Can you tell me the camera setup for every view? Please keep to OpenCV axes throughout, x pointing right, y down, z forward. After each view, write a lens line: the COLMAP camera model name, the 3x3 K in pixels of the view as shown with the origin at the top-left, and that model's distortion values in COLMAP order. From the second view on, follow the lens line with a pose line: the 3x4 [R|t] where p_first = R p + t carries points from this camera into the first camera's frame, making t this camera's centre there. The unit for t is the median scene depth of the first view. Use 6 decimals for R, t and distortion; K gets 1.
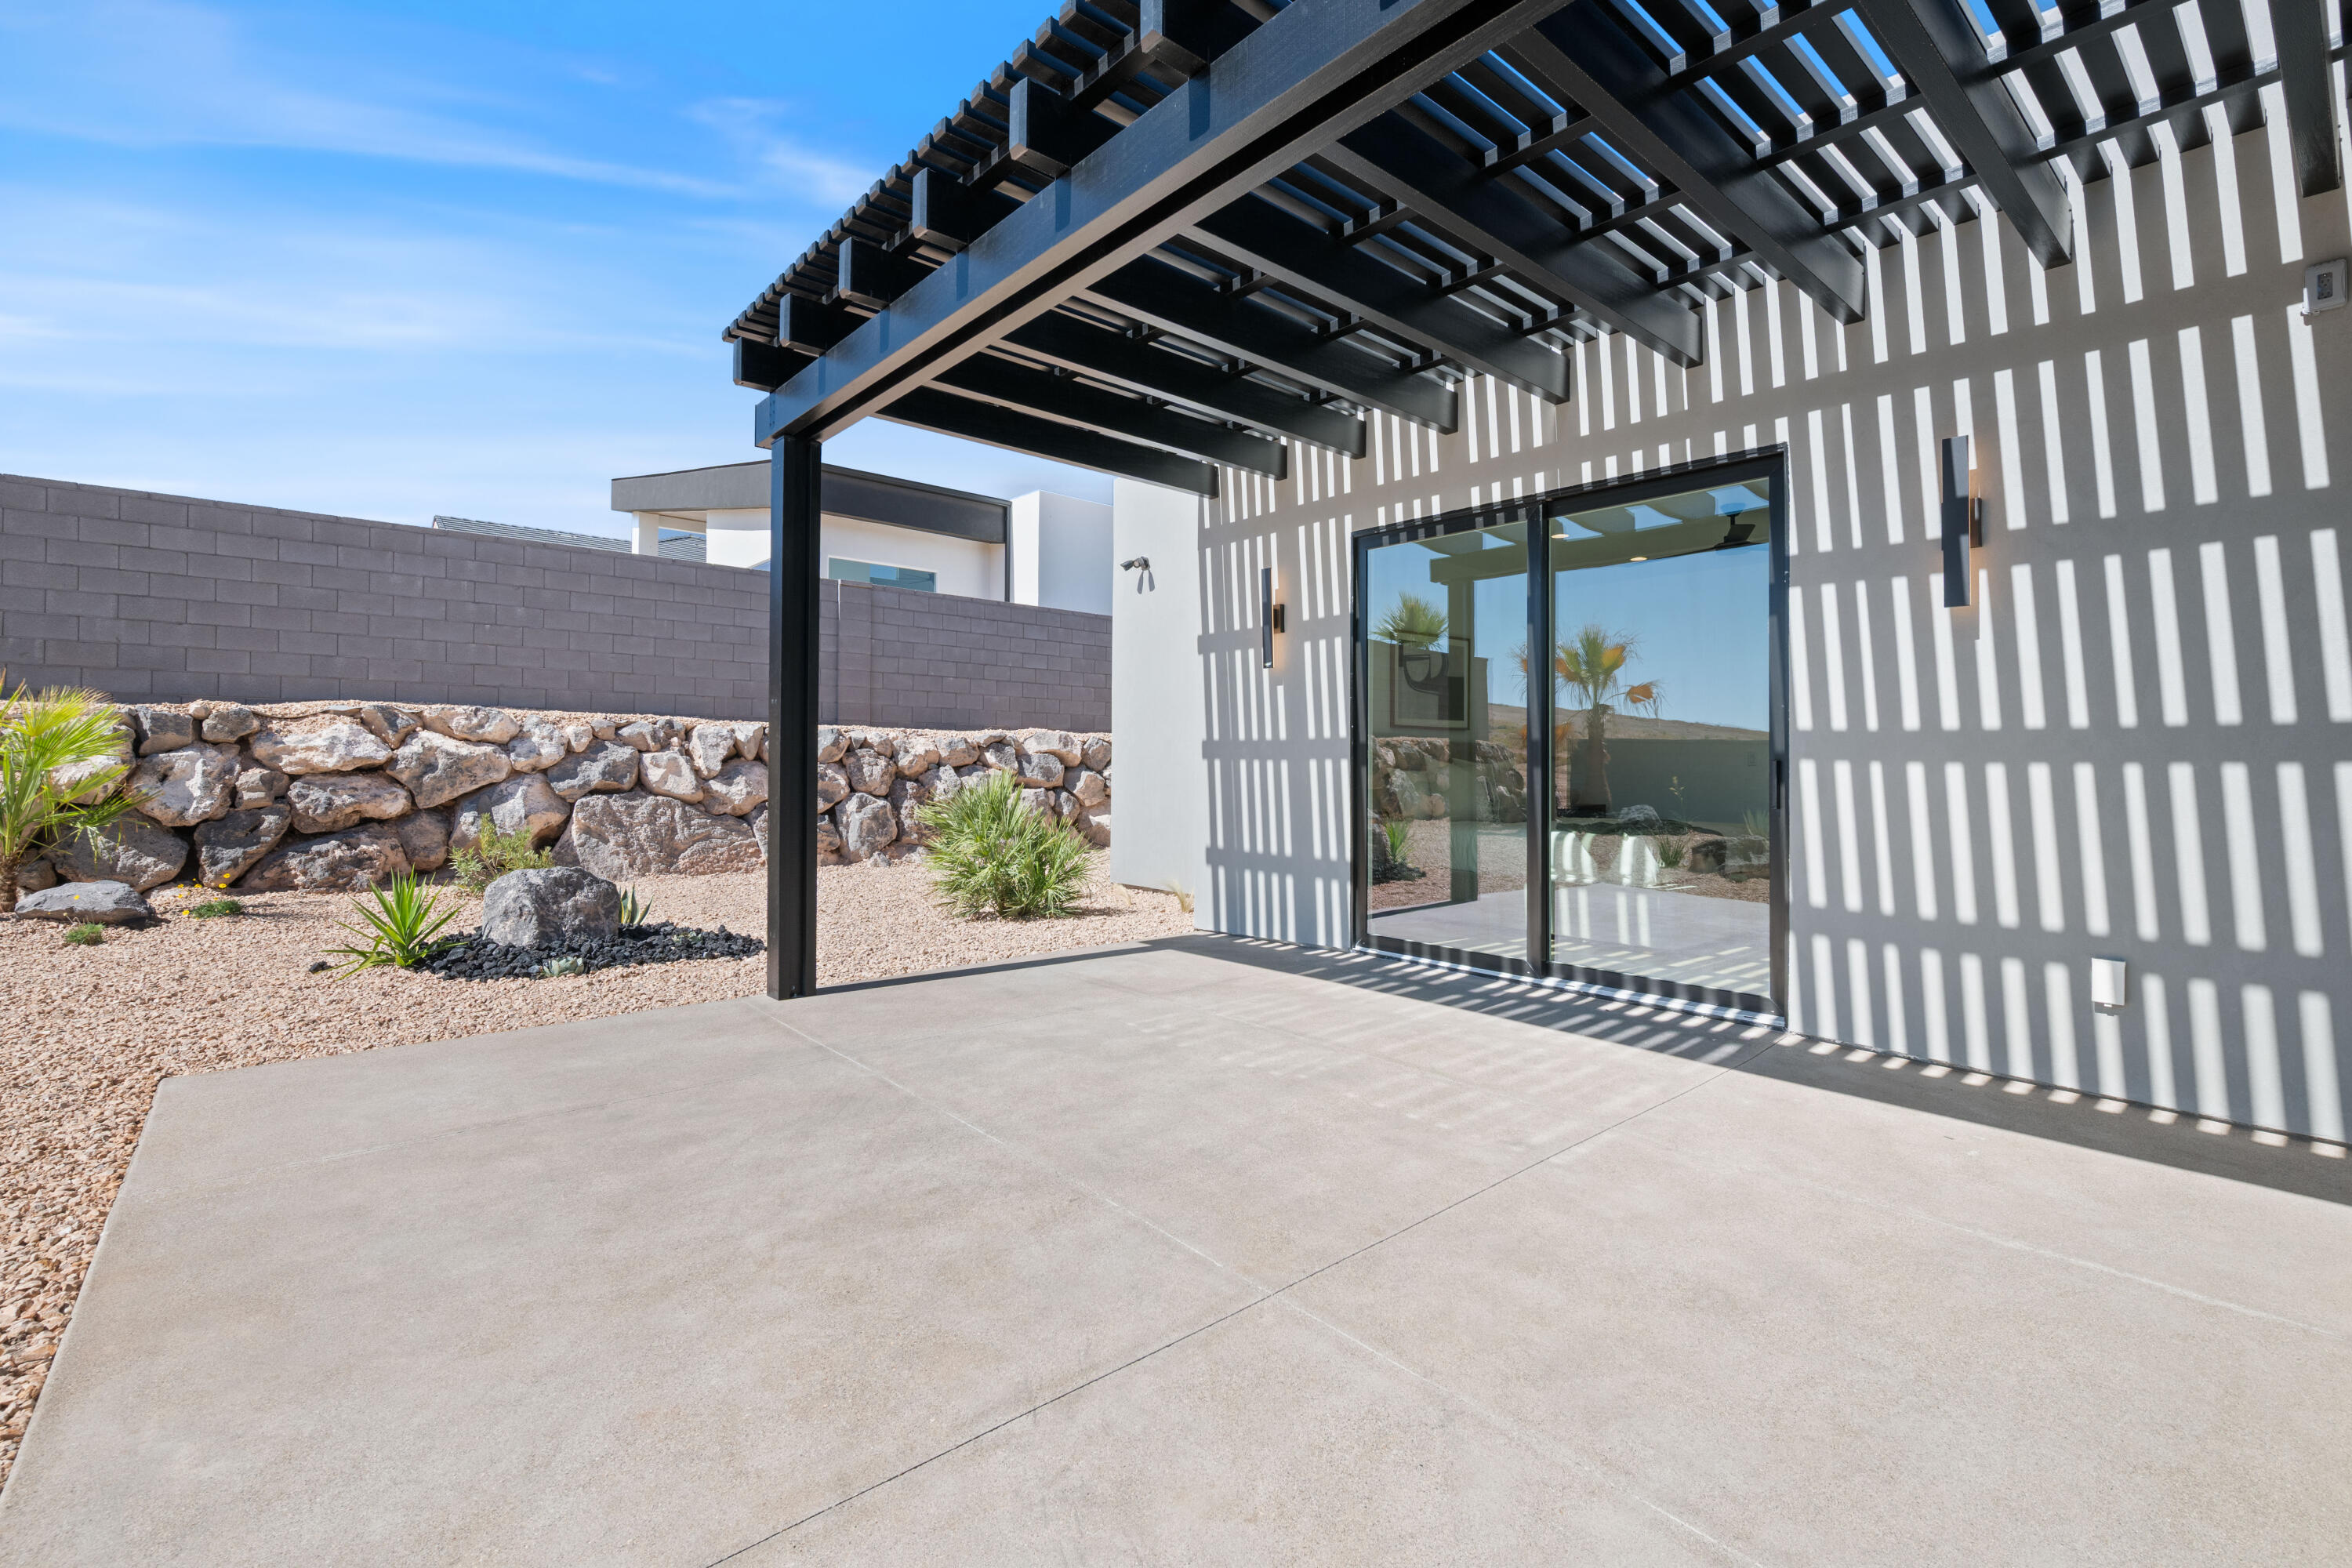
lens RADIAL K [[1045.8, 0, 1176.0], [0, 1045.8, 784.0], [0, 0, 1]] dist [-0.001218, -0.000143]
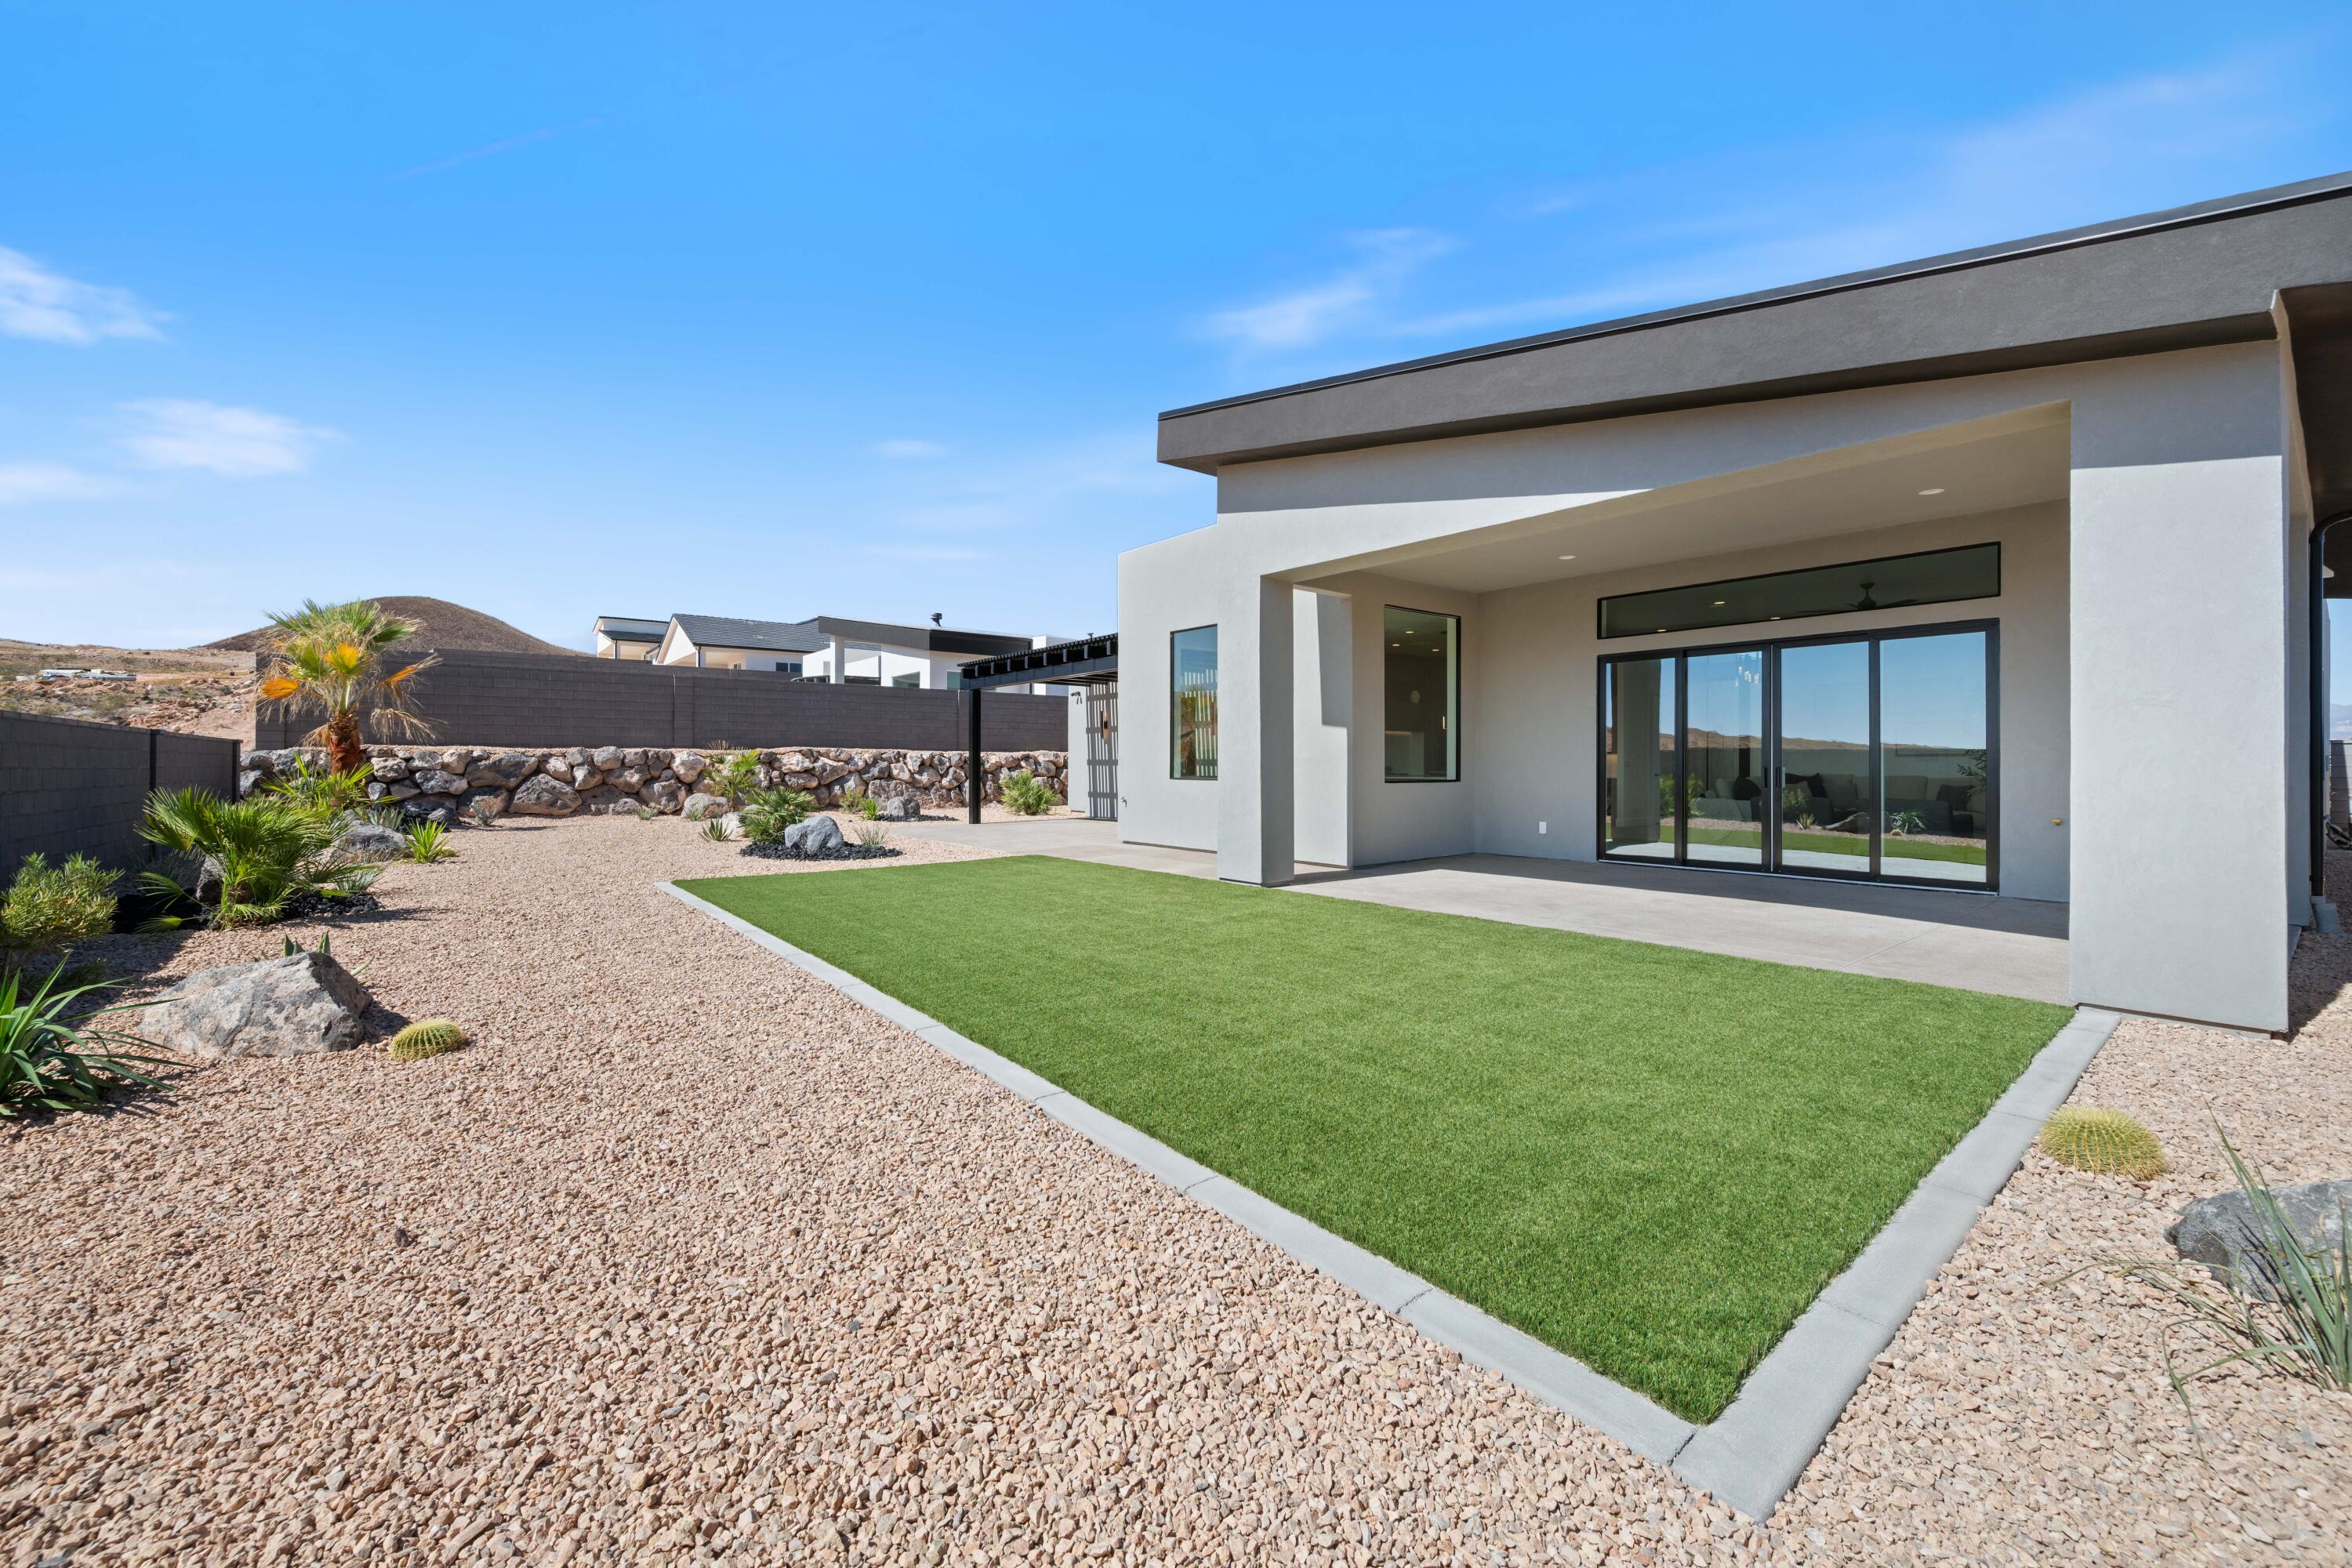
lens RADIAL K [[926.3, 0, 1177.4], [0, 926.3, 761.0], [0, 0, 1]] dist [0.041812, -0.000010]
pose [[0.999902, -0.009691, -0.010054, 0.289802], [0.009494, 0.999765, -0.019484, 0.019407], [0.010240, 0.019386, 0.999760, -1.644353]]
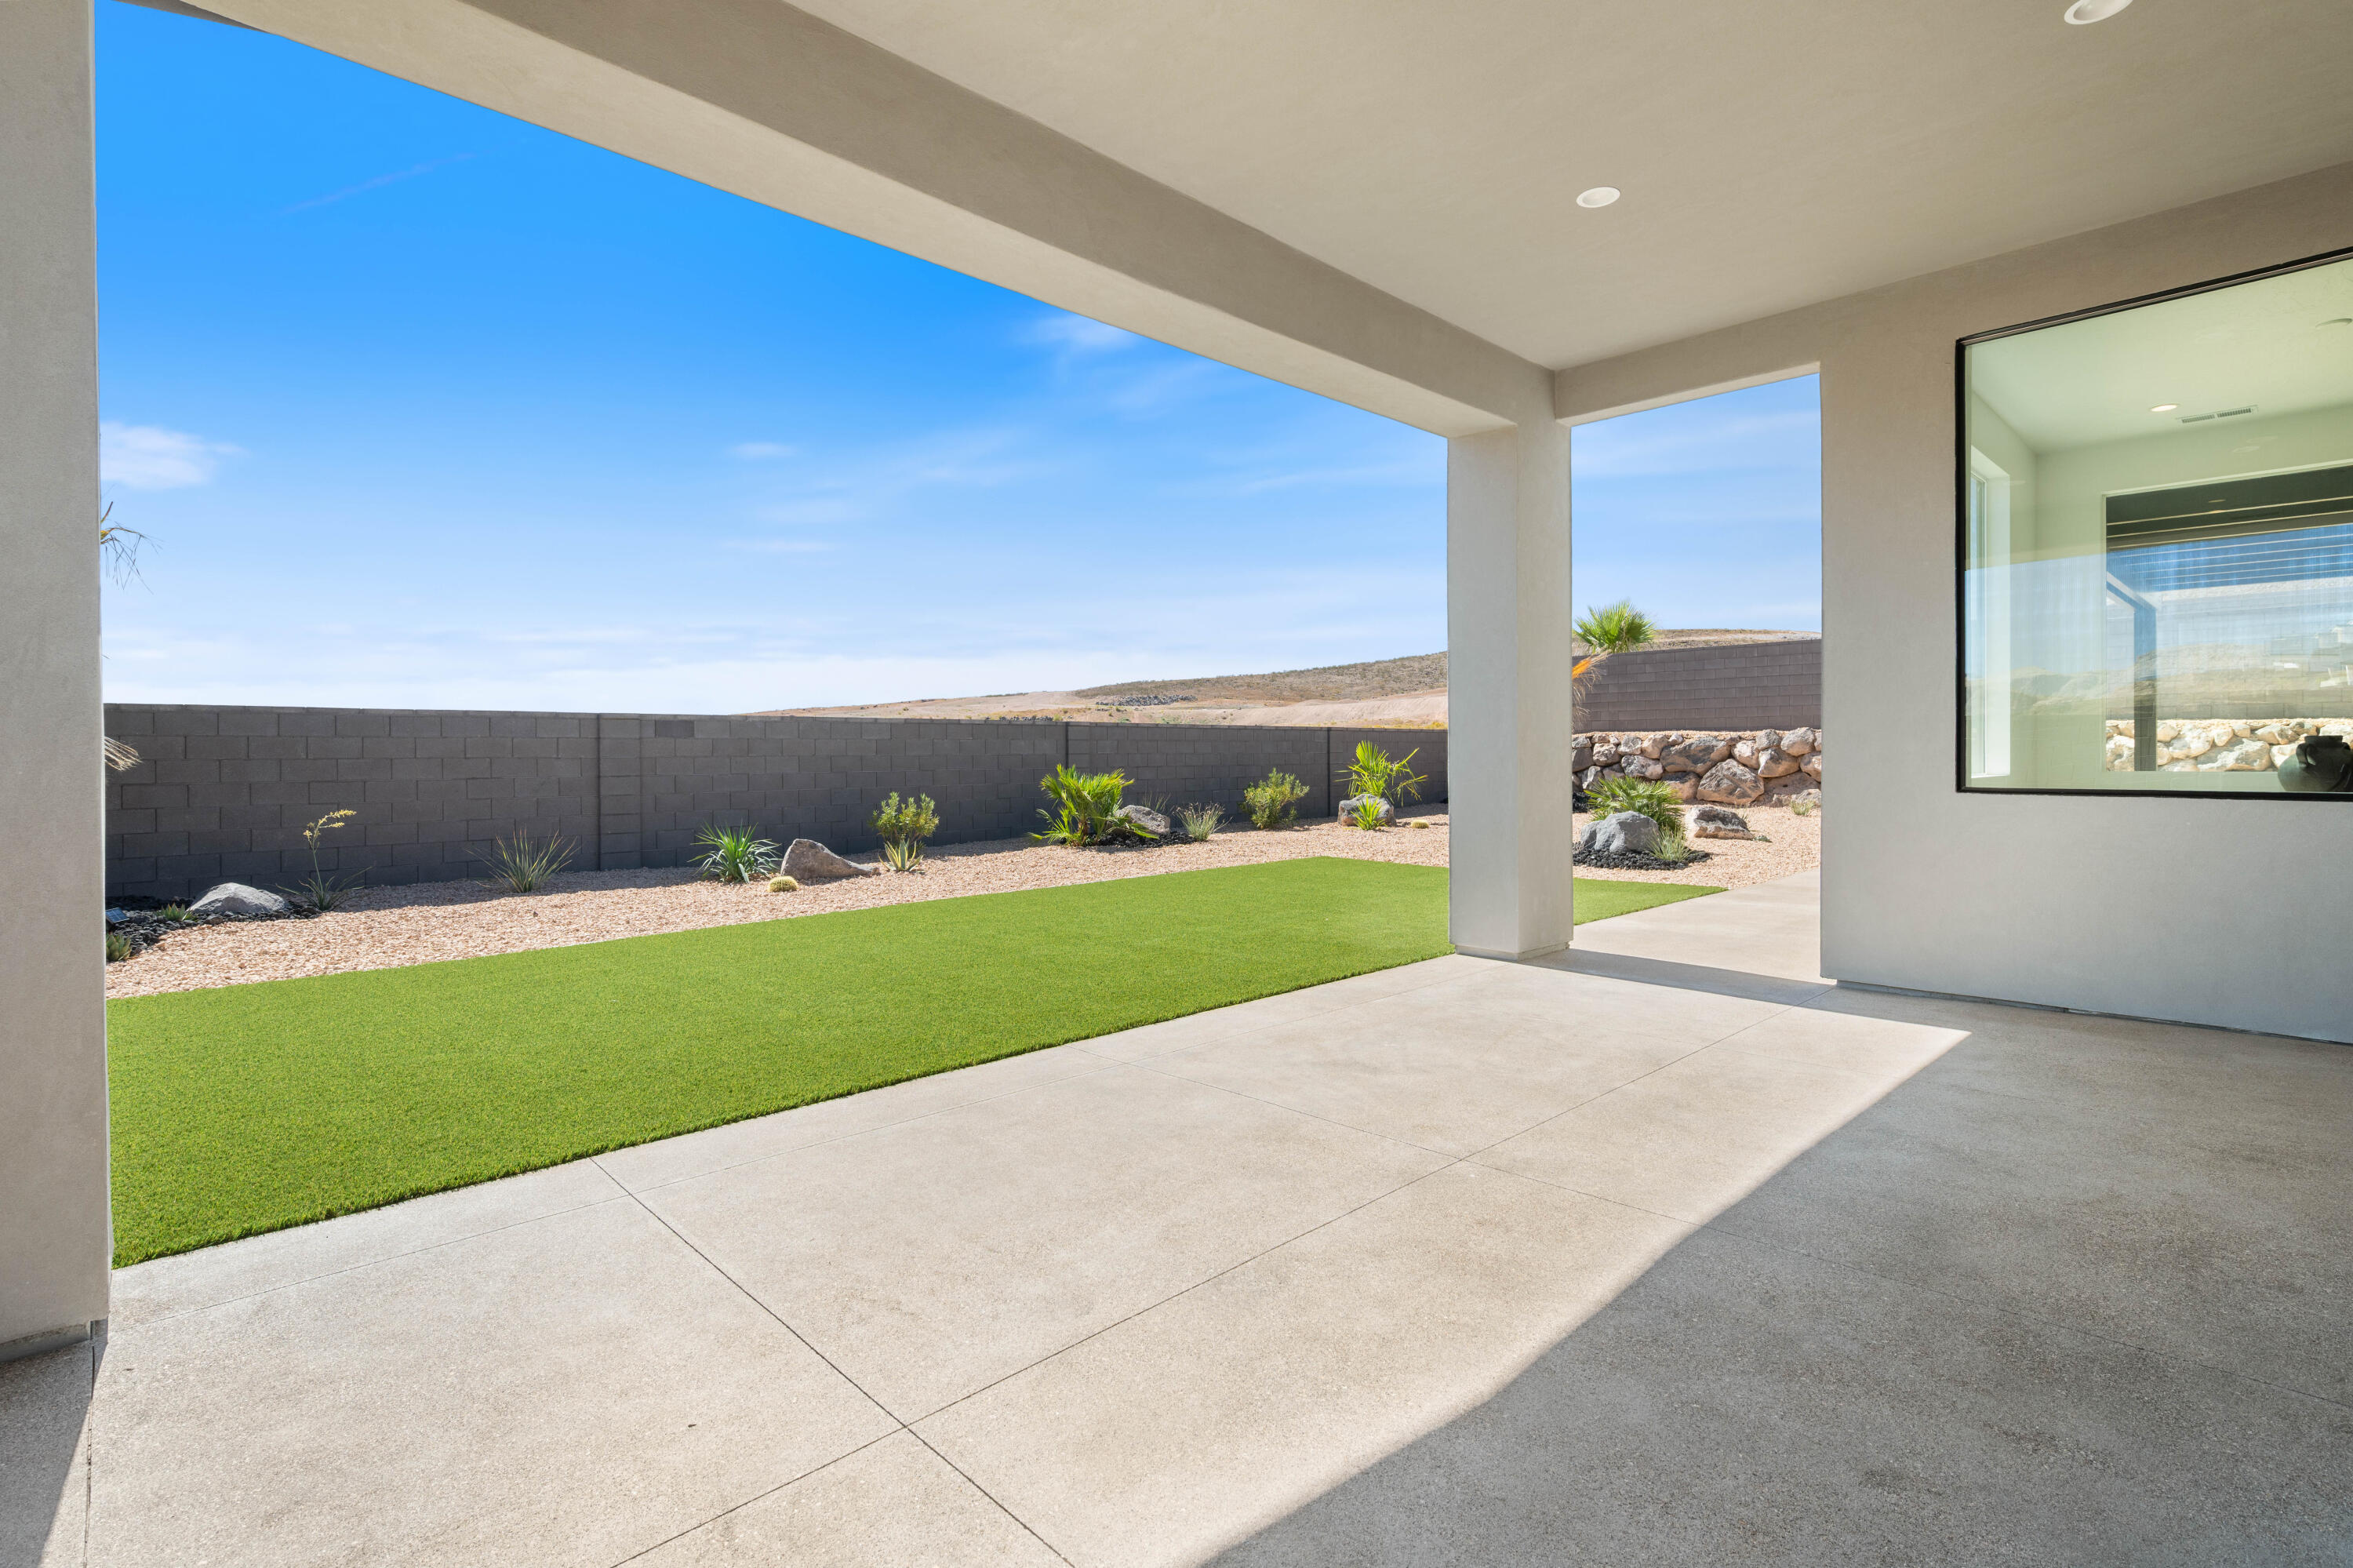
lens RADIAL K [[1117.3, 0, 1176.5], [0, 1117.3, 784.0], [0, 0, 1]] dist [-0.004351, -0.000779]
pose [[0.059377, 0.017719, -0.998078, 1.173180], [-0.011180, 0.999792, 0.017084, 0.018123], [0.998173, 0.010144, 0.059563, -0.769018]]
